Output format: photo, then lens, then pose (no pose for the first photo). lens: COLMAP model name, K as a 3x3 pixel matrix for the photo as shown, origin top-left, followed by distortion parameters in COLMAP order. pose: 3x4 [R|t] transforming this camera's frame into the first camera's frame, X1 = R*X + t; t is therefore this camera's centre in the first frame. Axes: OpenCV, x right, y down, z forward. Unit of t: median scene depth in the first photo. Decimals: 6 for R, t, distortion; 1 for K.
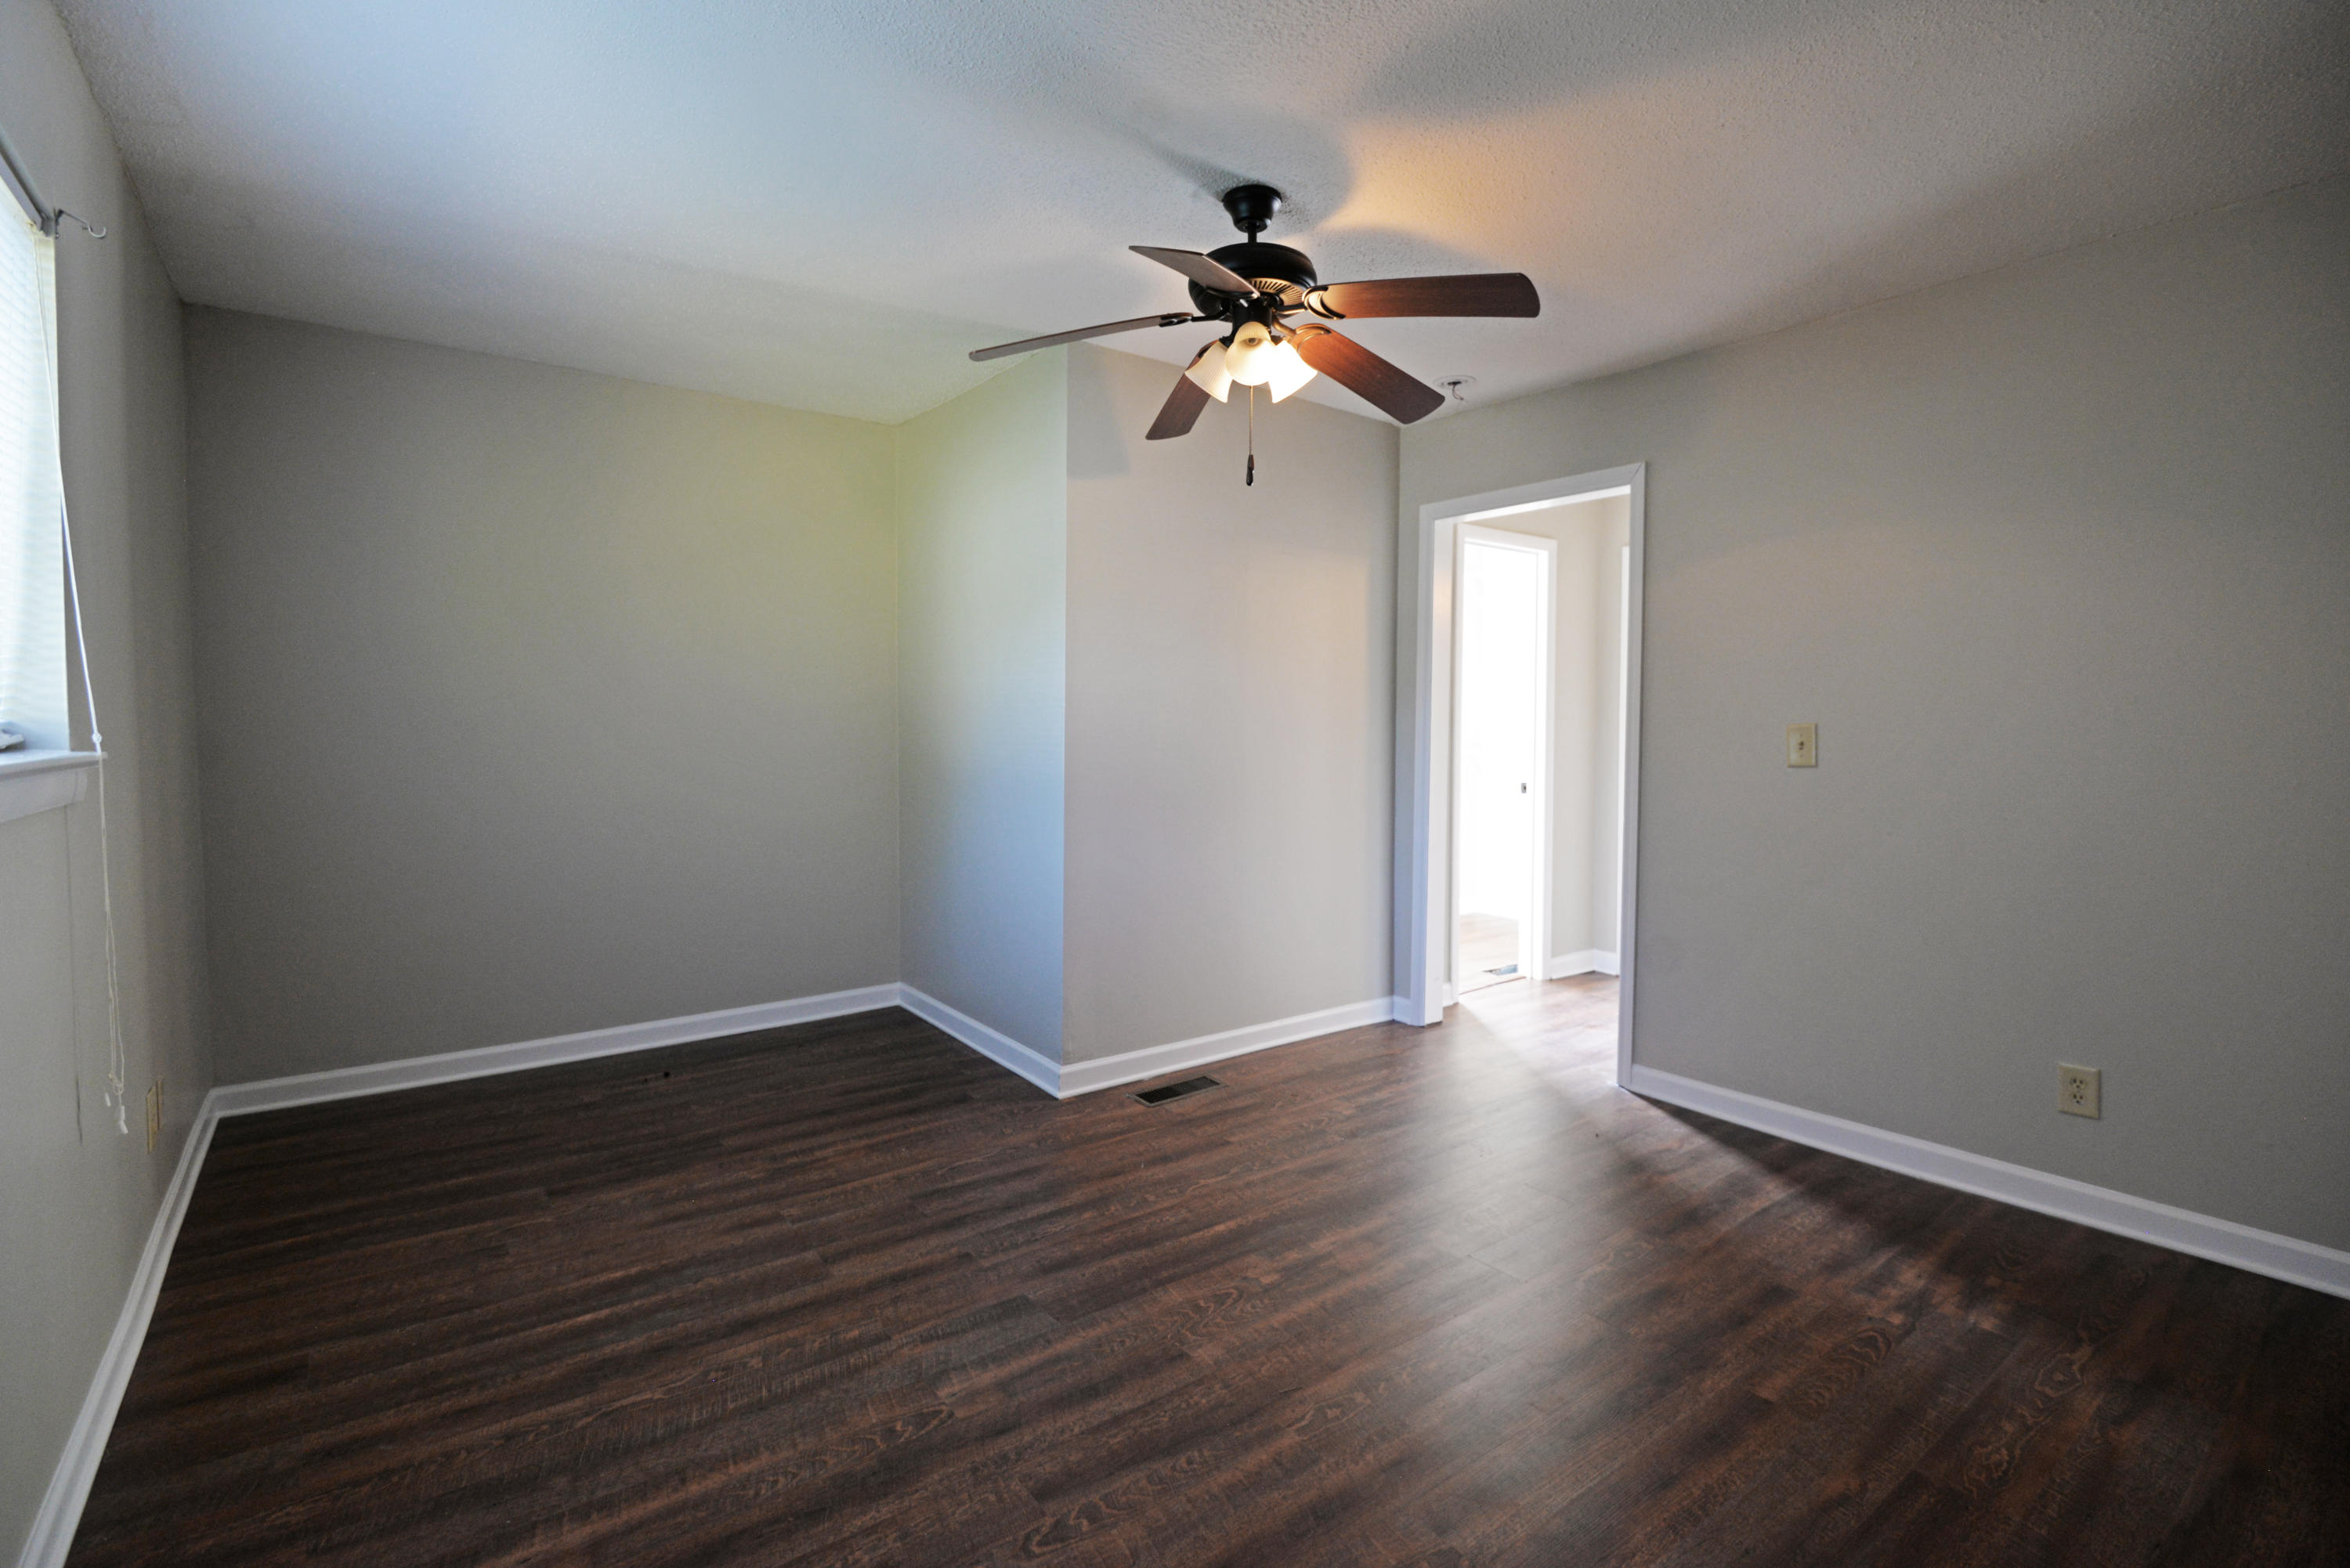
lens RADIAL K [[1076.4, 0, 1187.6], [0, 1076.4, 766.6], [0, 0, 1]] dist [-0.007574, -0.005736]
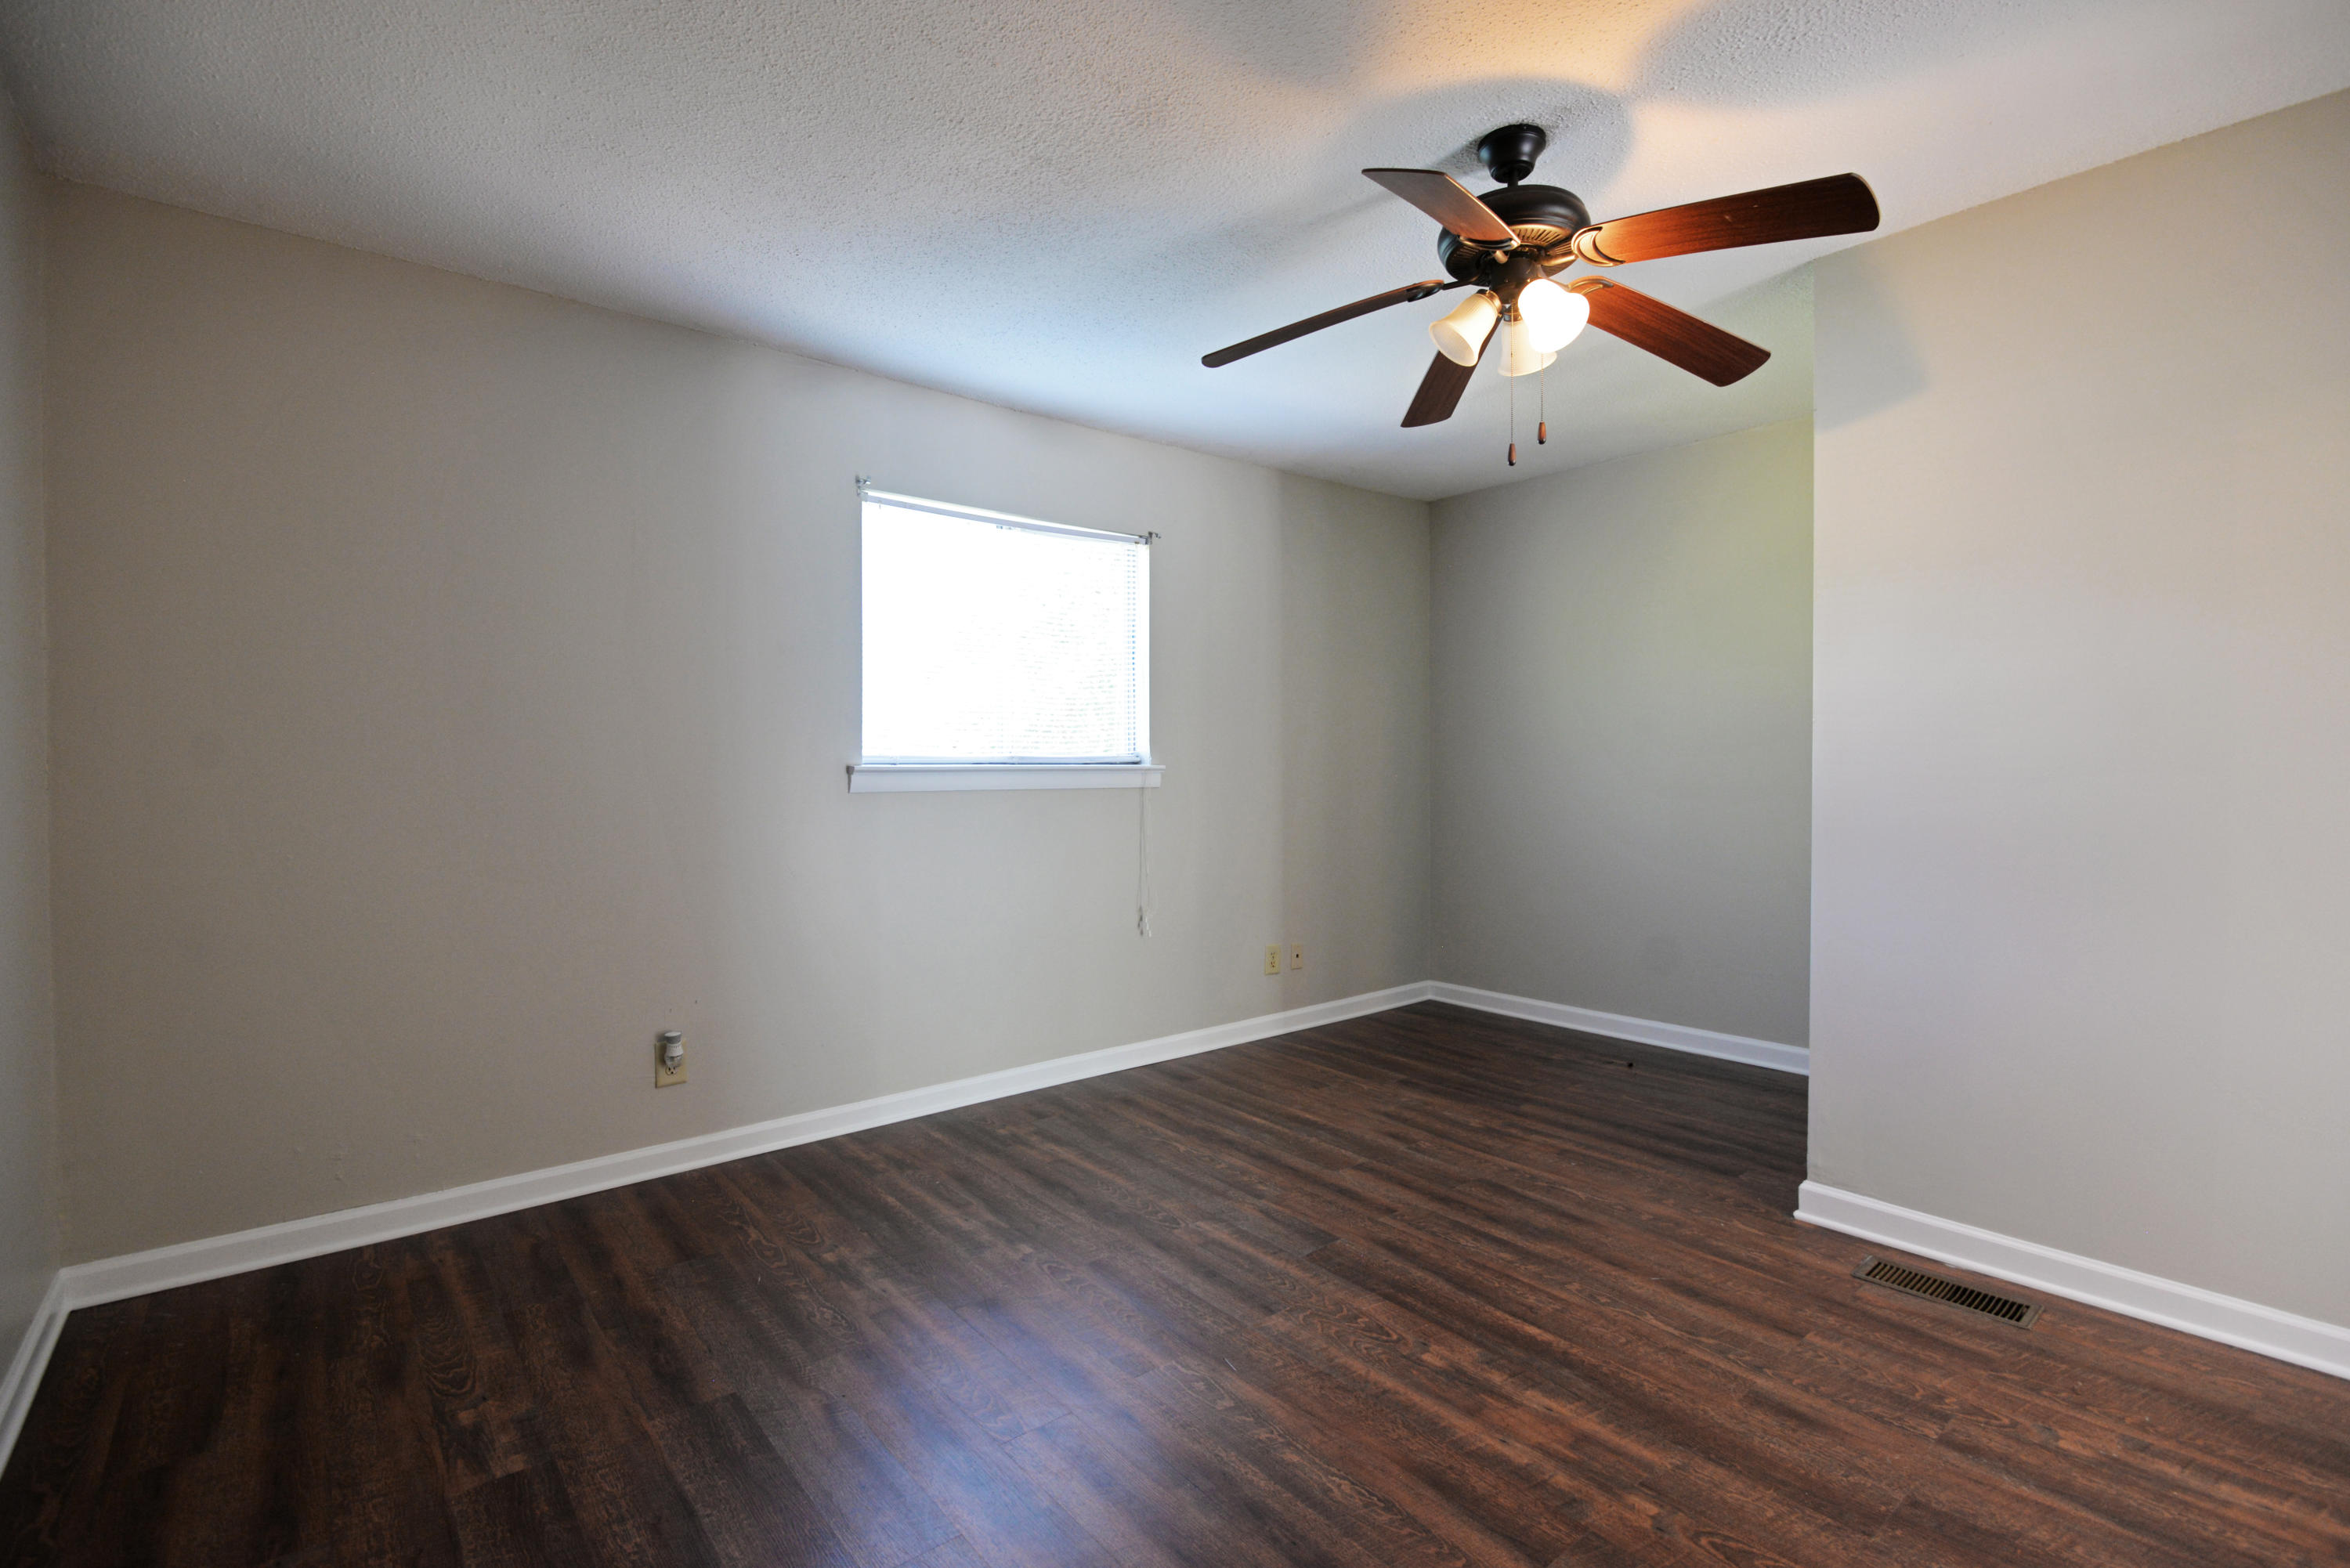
lens RADIAL K [[1076.4, 0, 1189.3], [0, 1076.4, 793.0], [0, 0, 1]] dist [-0.007574, -0.005736]
pose [[0.037531, 0.024215, -0.999002, 0.797407], [-0.037799, 0.999025, 0.022796, -0.010207], [0.998580, 0.036905, 0.038409, 0.618482]]
